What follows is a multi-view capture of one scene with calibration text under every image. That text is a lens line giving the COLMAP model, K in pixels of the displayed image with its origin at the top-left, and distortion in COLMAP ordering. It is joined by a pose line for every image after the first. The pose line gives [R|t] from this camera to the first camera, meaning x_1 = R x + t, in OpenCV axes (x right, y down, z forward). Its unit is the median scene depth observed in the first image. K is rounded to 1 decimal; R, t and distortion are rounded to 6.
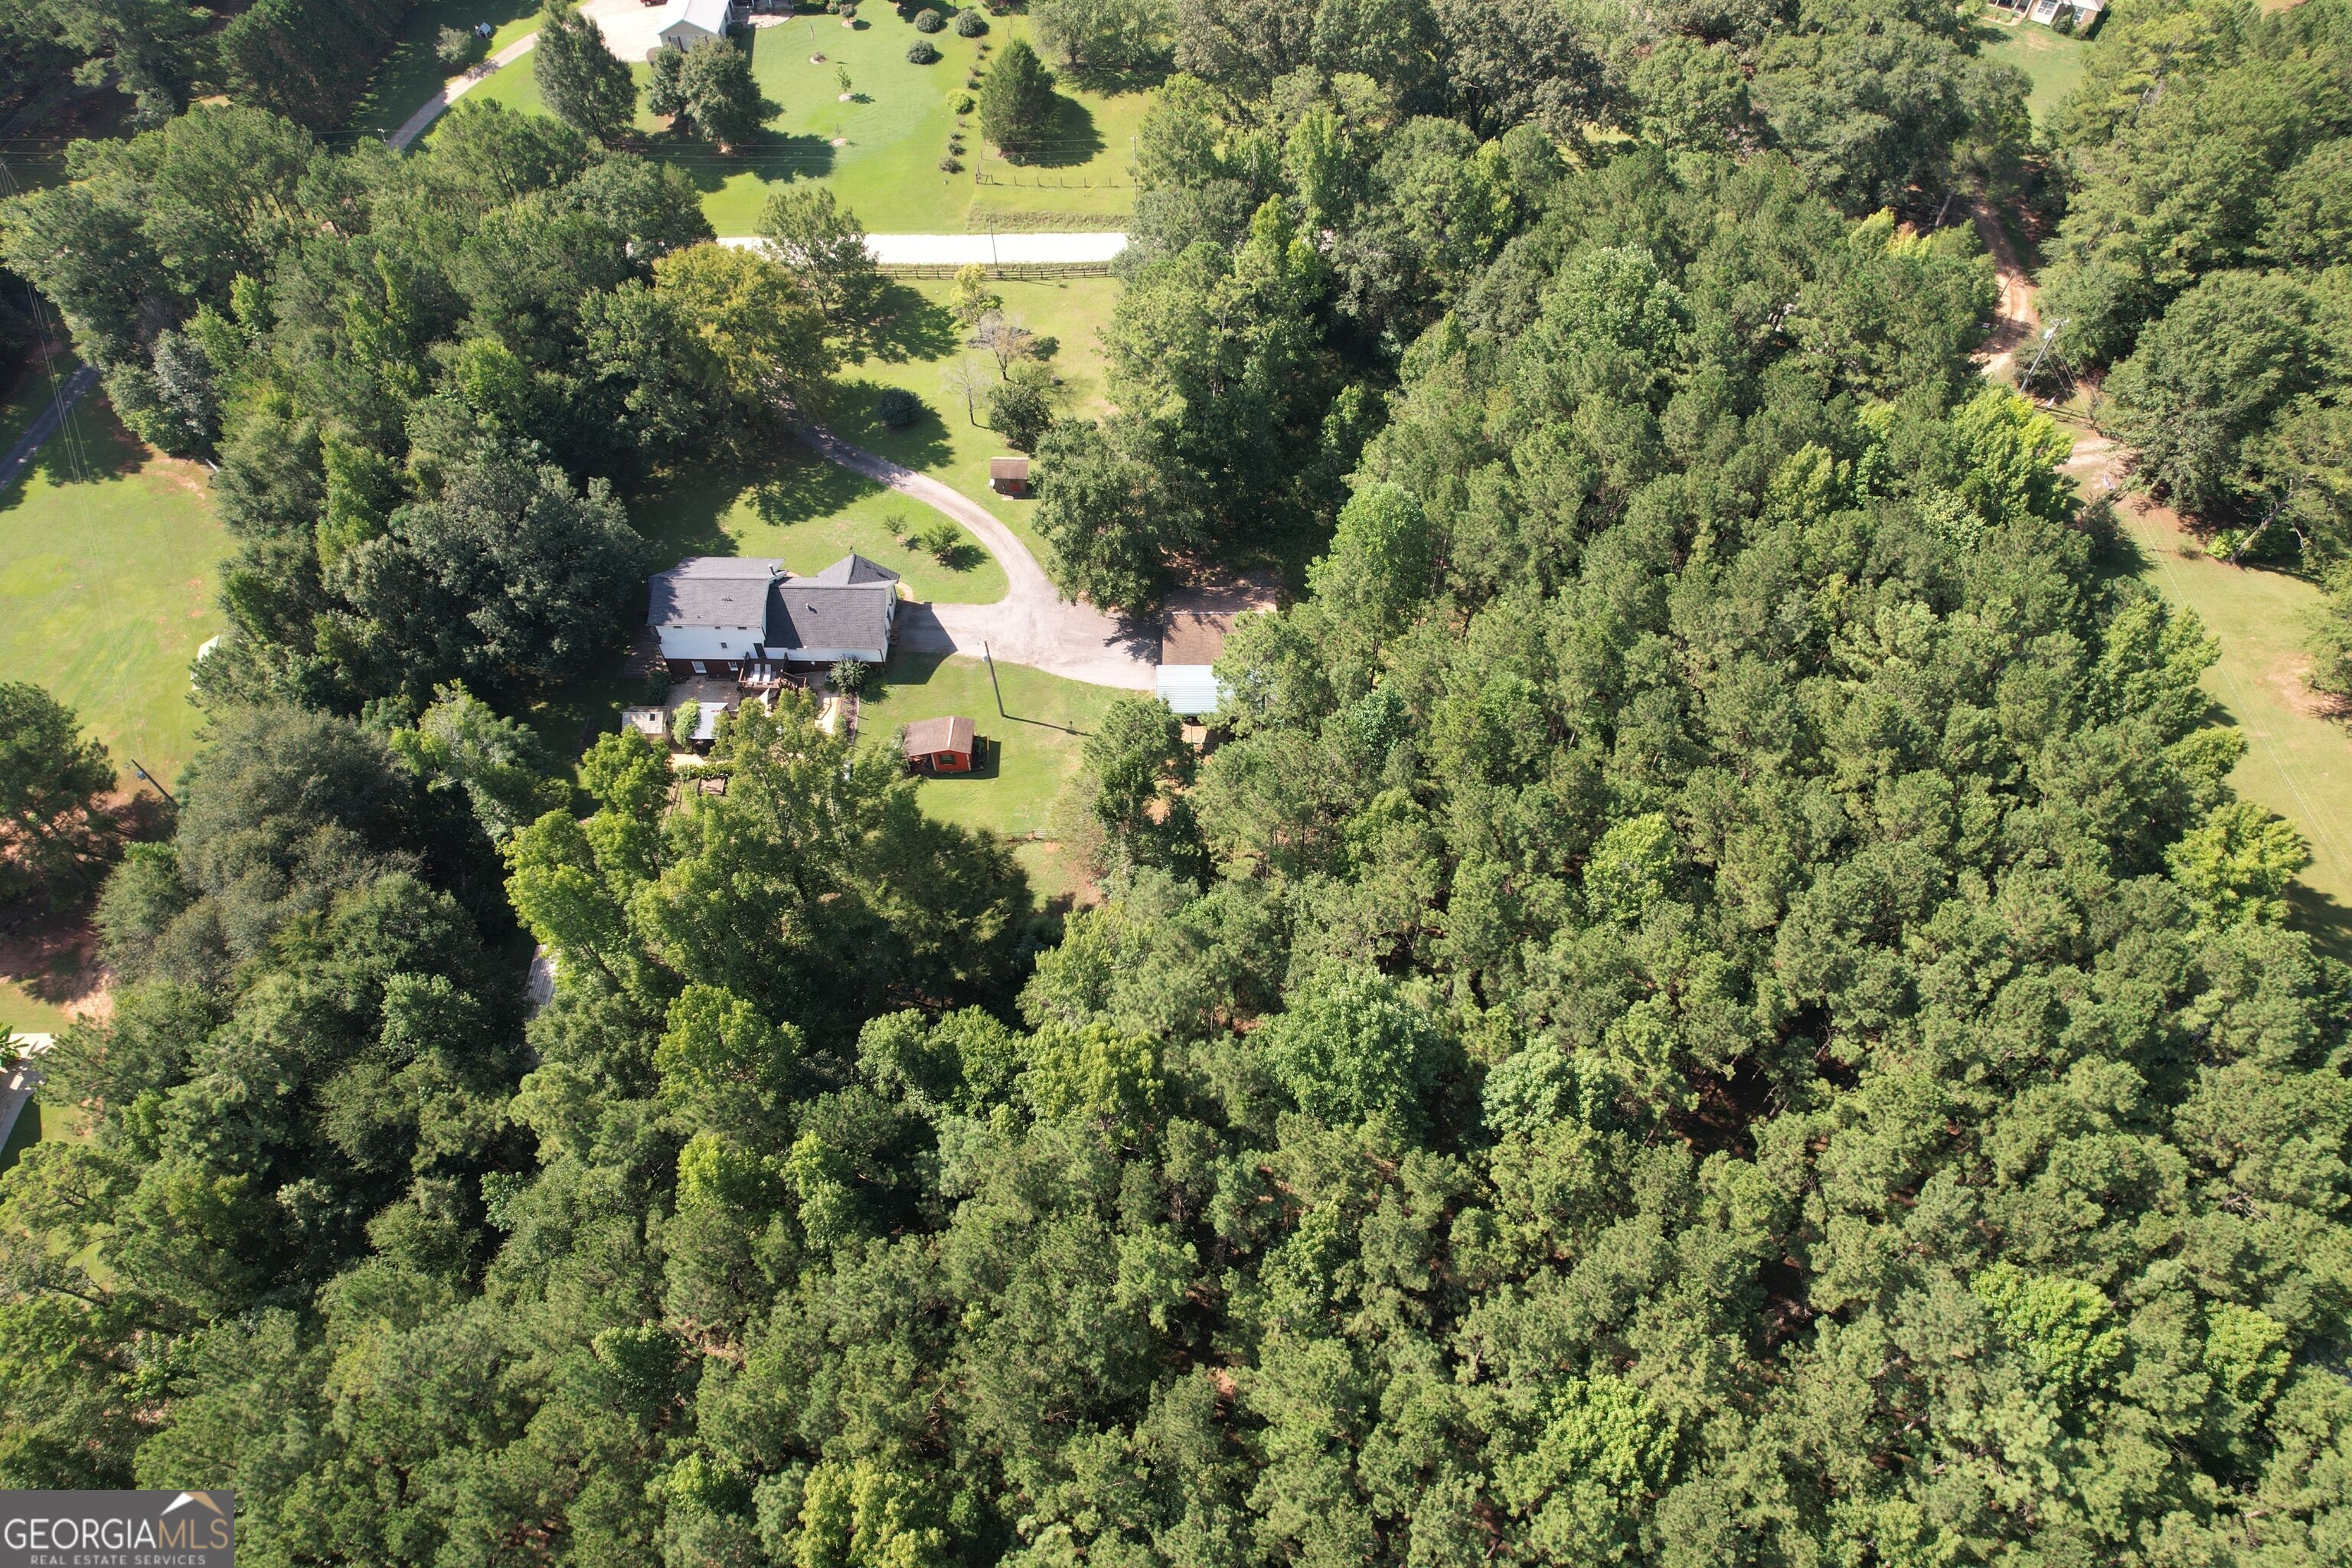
lens RADIAL K [[1506.1, 0, 1159.1], [0, 1506.1, 765.0], [0, 0, 1]] dist [-0.062707, 0.049702]
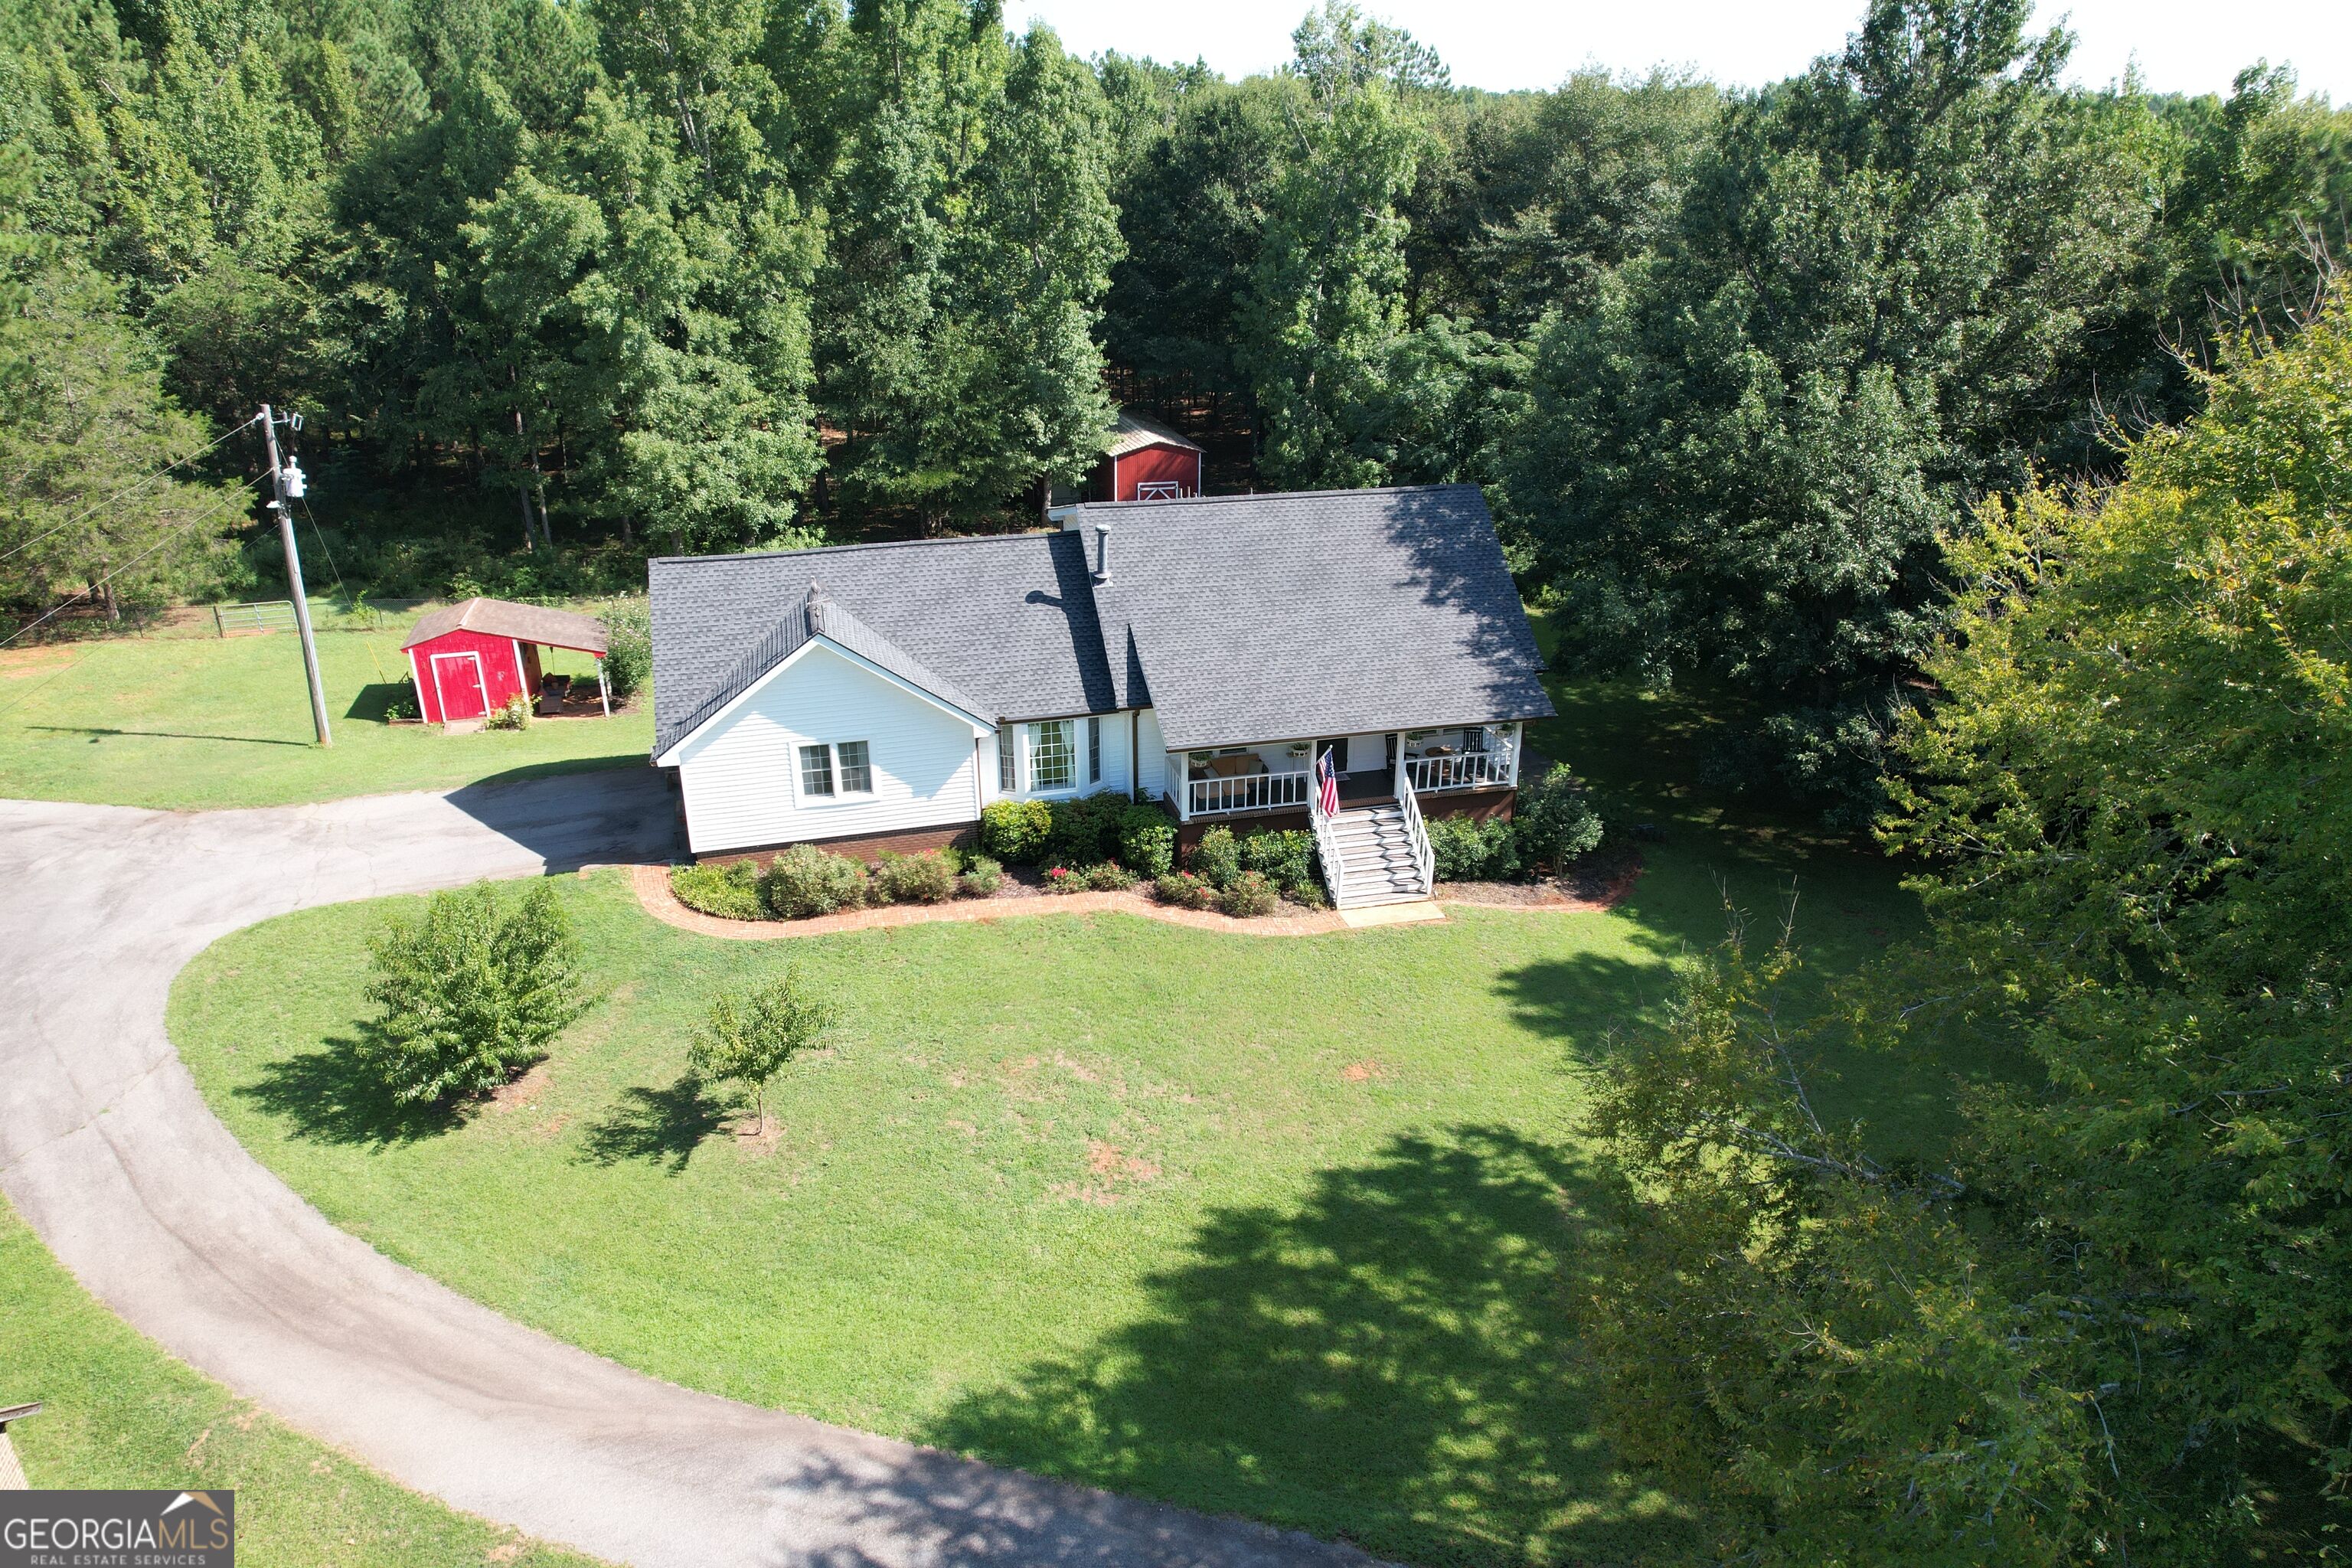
lens RADIAL K [[1506.1, 0, 1171.0], [0, 1506.1, 765.5], [0, 0, 1]] dist [-0.062707, 0.049702]
pose [[-0.957690, 0.115493, -0.263612, -0.192401], [-0.227349, 0.258047, 0.939002, -0.373727], [0.176473, 0.959204, -0.220872, 1.084717]]
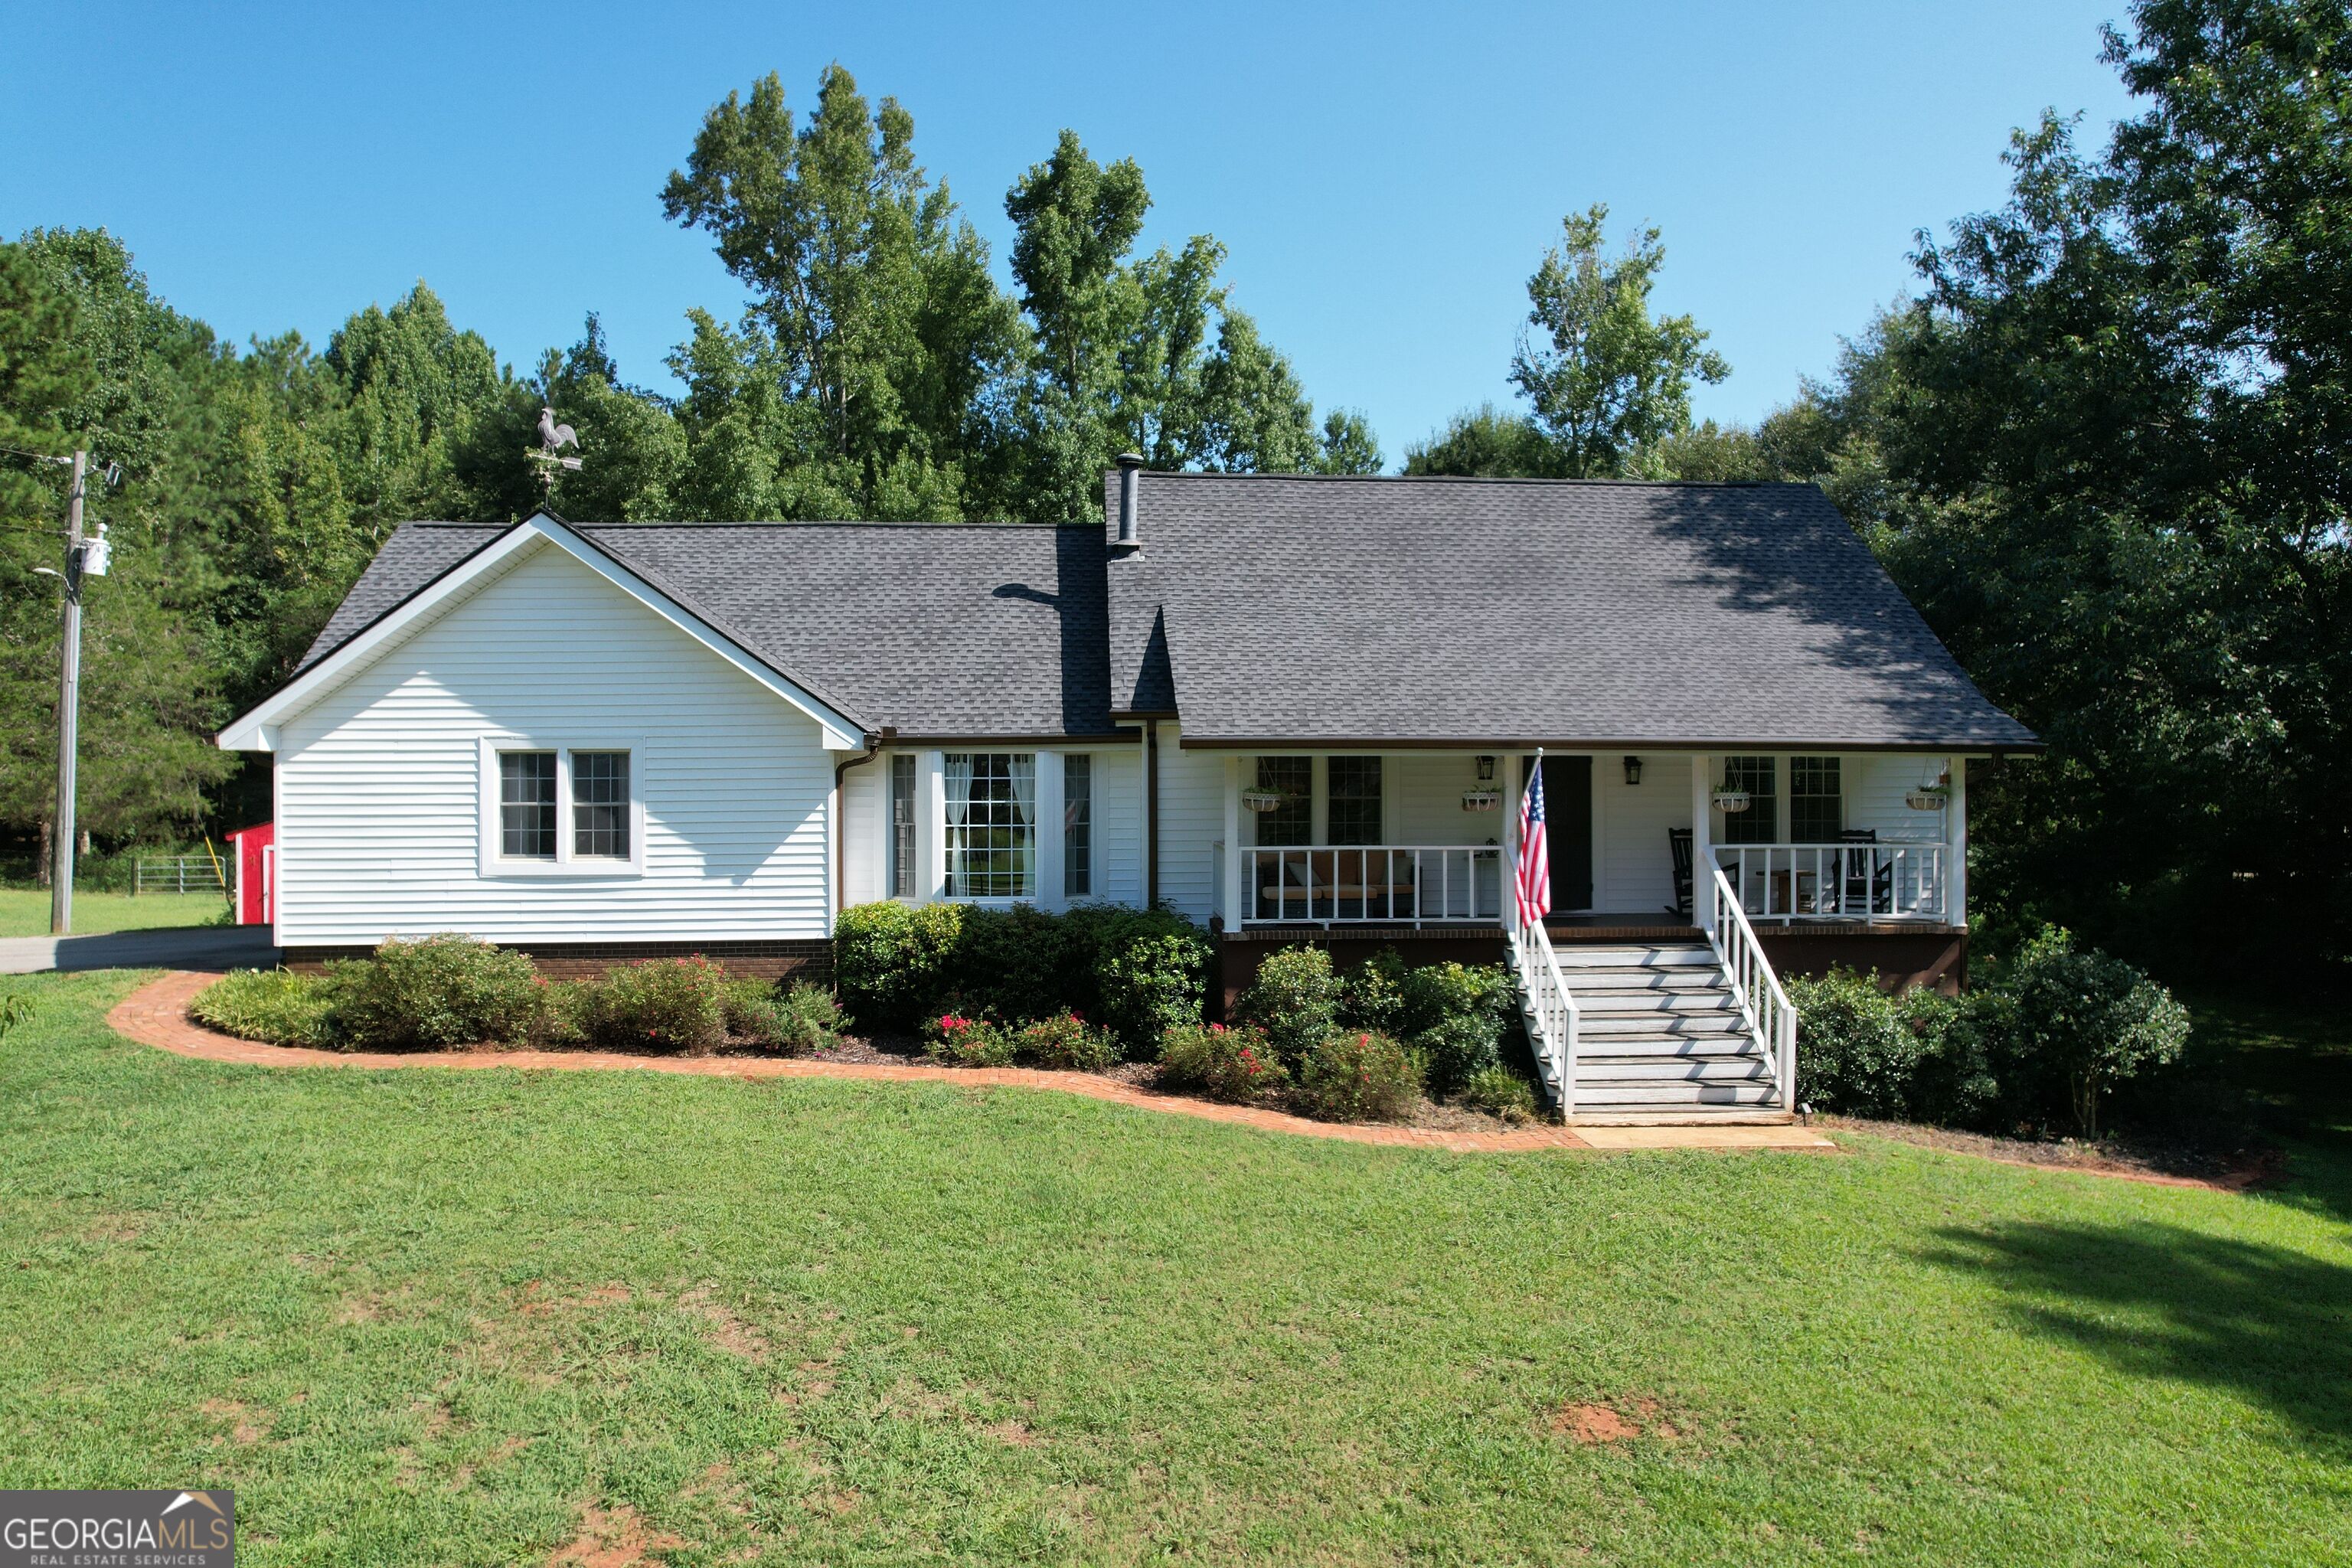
lens RADIAL K [[1506.1, 0, 1180.3], [0, 1506.1, 753.8], [0, 0, 1]] dist [-0.062707, 0.049702]
pose [[-0.994690, 0.007623, -0.102635, -0.245219], [-0.076499, 0.612364, 0.786866, -0.233426], [0.068848, 0.790539, -0.608529, 1.099378]]
